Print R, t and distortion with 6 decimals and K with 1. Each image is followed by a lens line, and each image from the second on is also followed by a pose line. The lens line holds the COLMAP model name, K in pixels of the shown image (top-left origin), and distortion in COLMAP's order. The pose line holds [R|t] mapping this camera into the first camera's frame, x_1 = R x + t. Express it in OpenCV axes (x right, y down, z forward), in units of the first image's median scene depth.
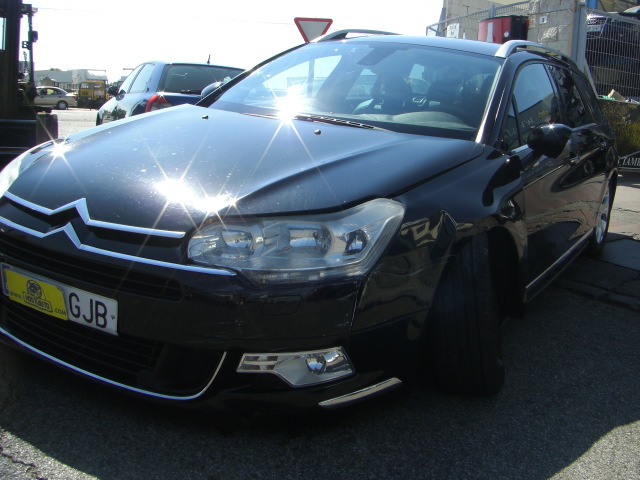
lens RADIAL K [[727.5, 0, 356.3], [0, 727.5, 204.1], [0, 0, 1]] dist [-0.187927, 0.128975]
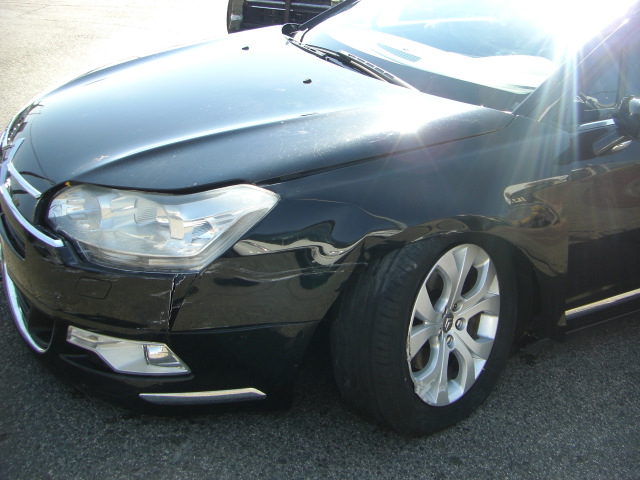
lens RADIAL K [[734.6, 0, 356.5], [0, 734.6, 200.6], [0, 0, 1]] dist [-0.137130, 0.003282]
pose [[0.854777, 0.181952, -0.486056, 0.574310], [-0.099633, 0.976640, 0.190386, -0.168585], [0.509343, -0.114310, 0.852938, 0.357749]]
